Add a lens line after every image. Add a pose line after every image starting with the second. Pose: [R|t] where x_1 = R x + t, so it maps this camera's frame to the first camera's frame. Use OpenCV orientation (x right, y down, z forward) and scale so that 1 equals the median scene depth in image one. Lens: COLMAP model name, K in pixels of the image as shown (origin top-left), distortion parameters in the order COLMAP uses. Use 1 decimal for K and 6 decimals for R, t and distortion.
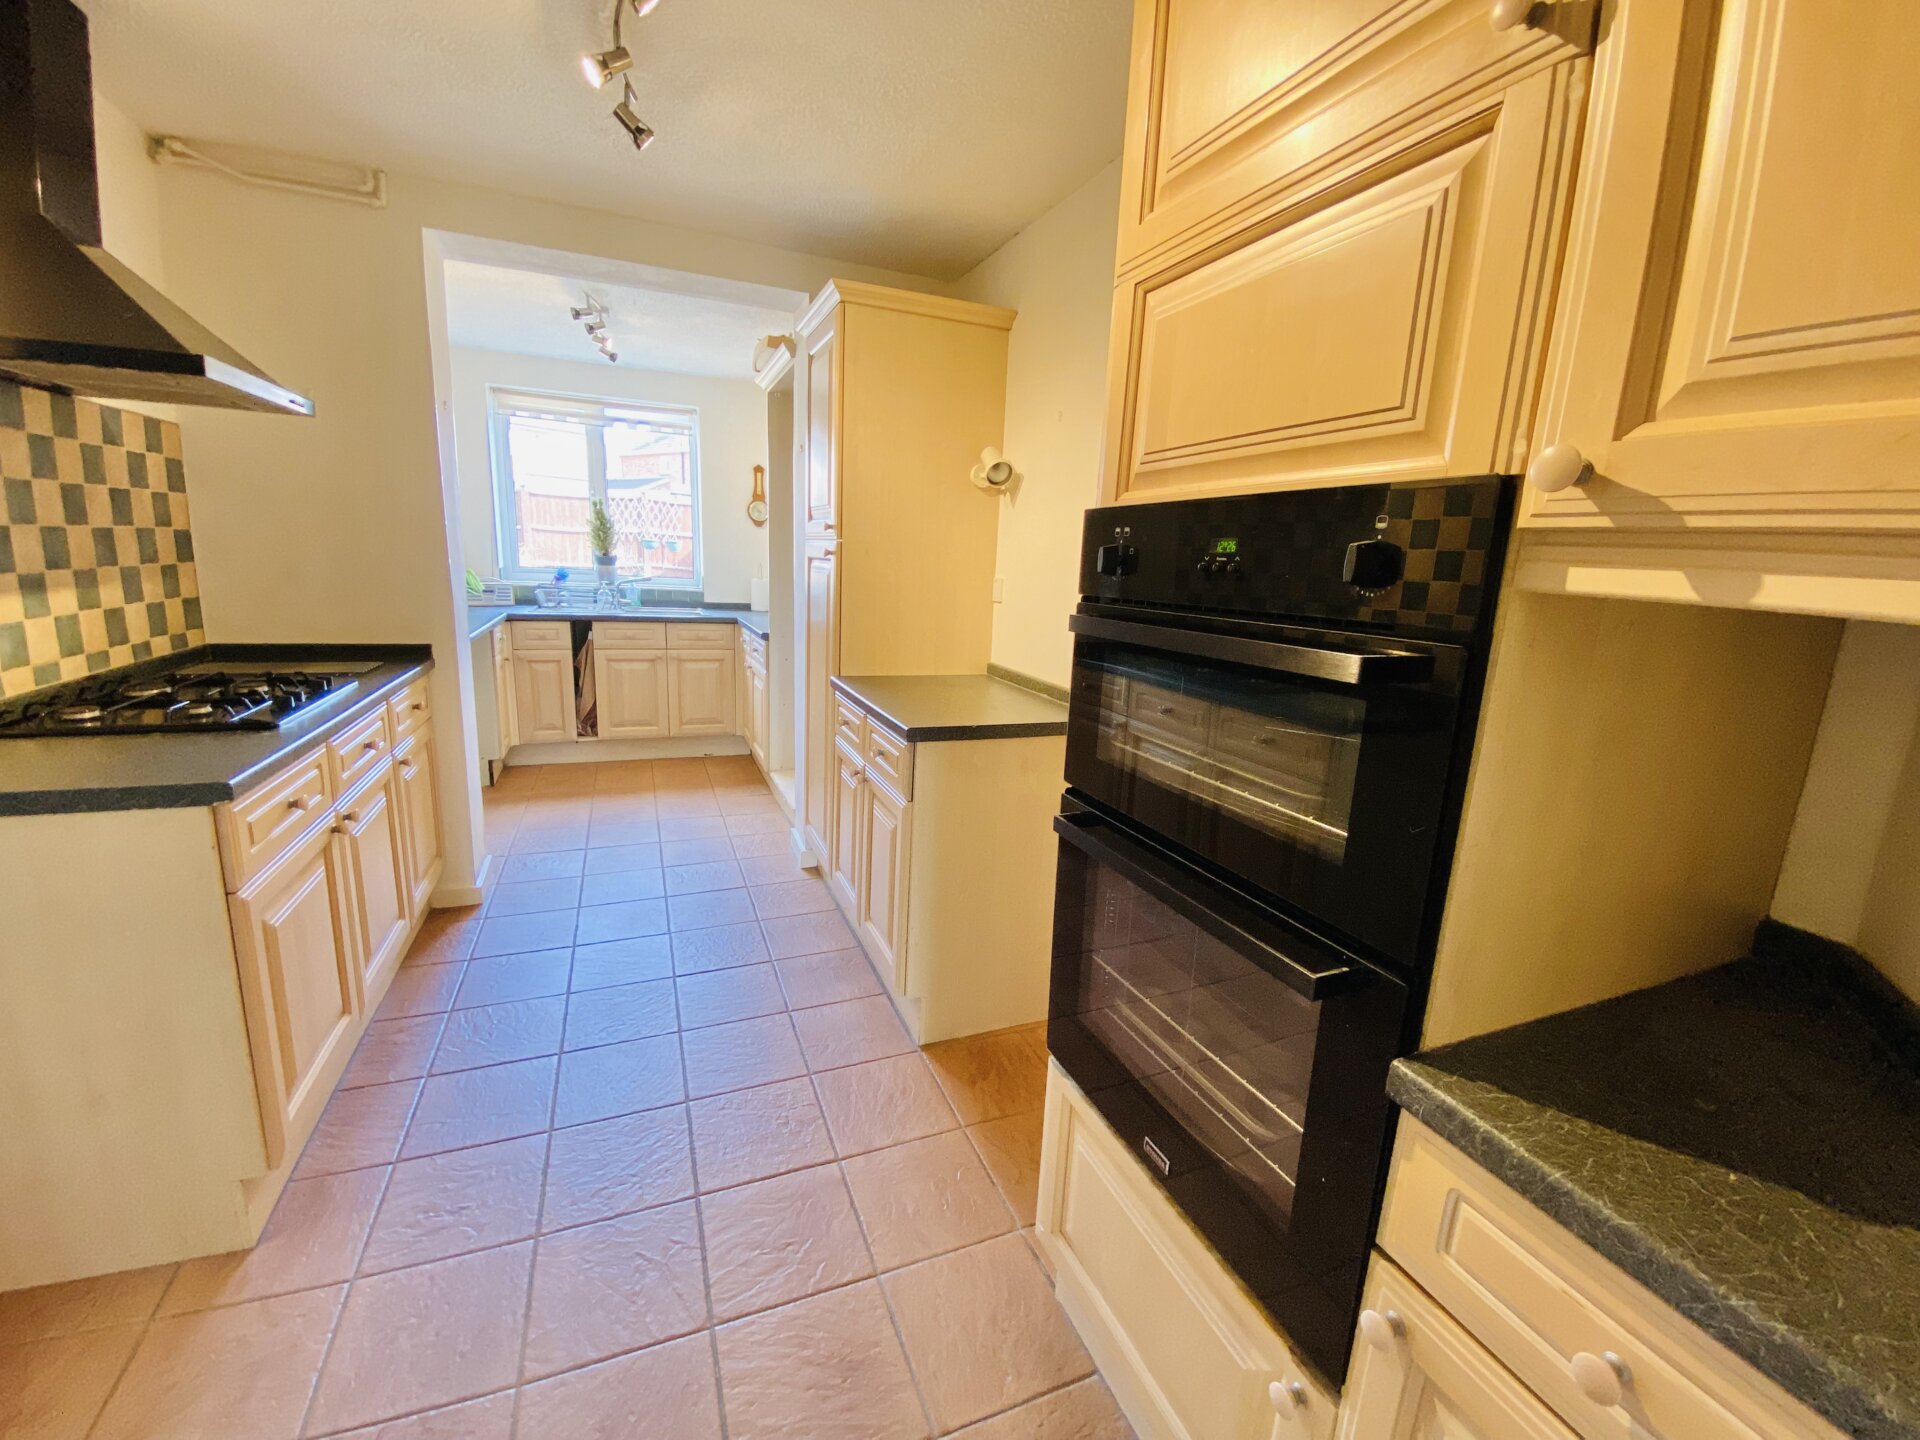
lens RADIAL K [[785.8, 0, 955.7], [0, 785.8, 726.7], [0, 0, 1]] dist [0.001680, -0.000551]
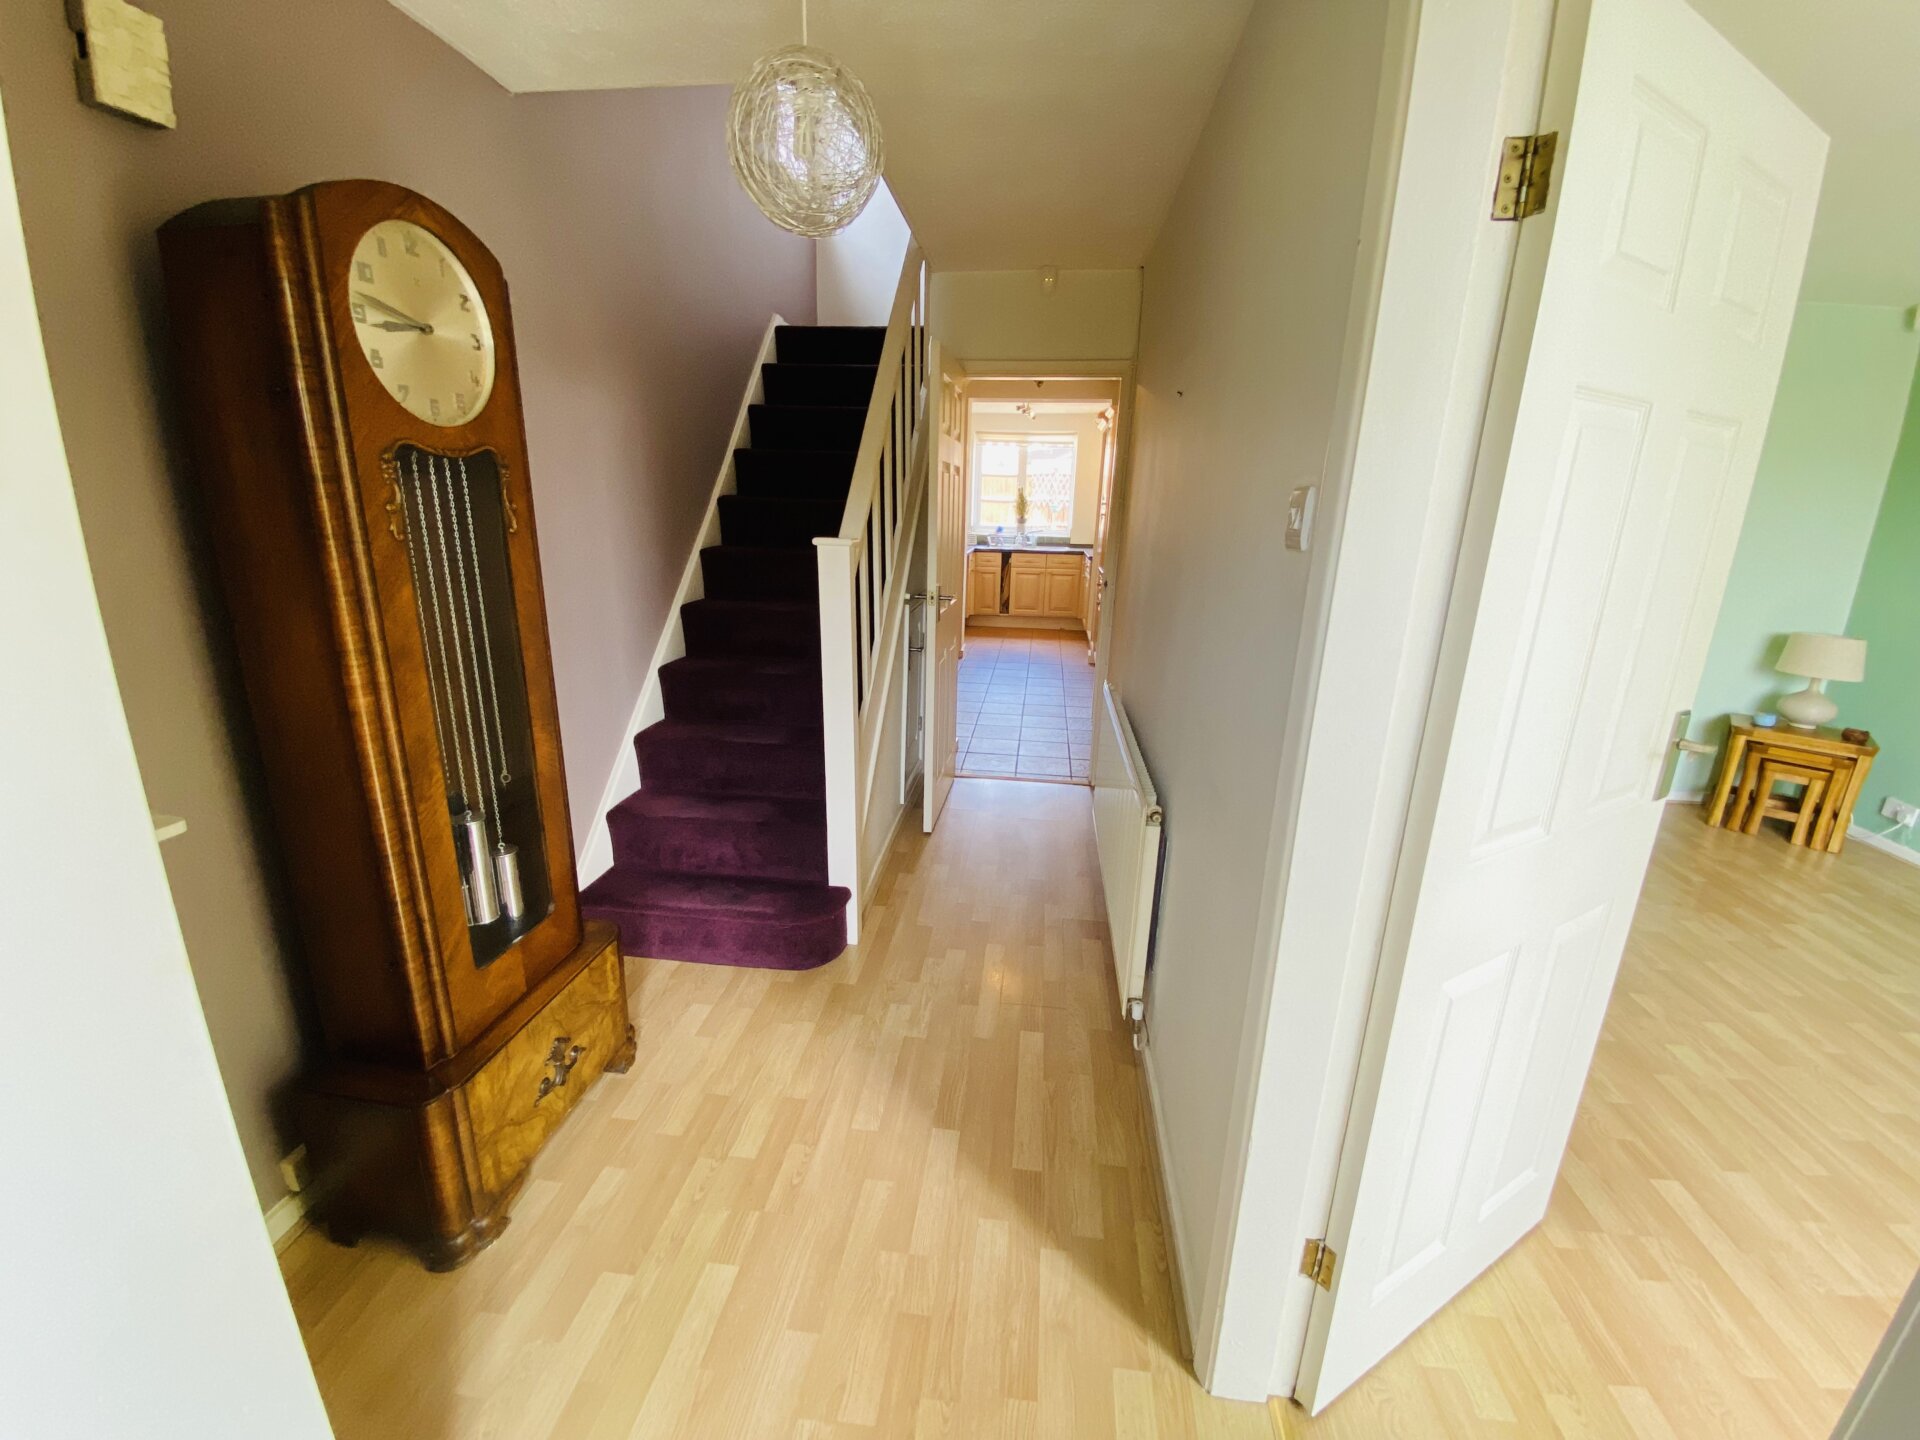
lens RADIAL K [[785.8, 0, 947.1], [0, 785.8, 723.9], [0, 0, 1]] dist [0.001680, -0.000551]
pose [[0.871168, 0.103693, -0.479911, 0.360695], [-0.080674, 0.994390, 0.068411, 0.160069], [0.484312, -0.020882, 0.874646, -0.756982]]
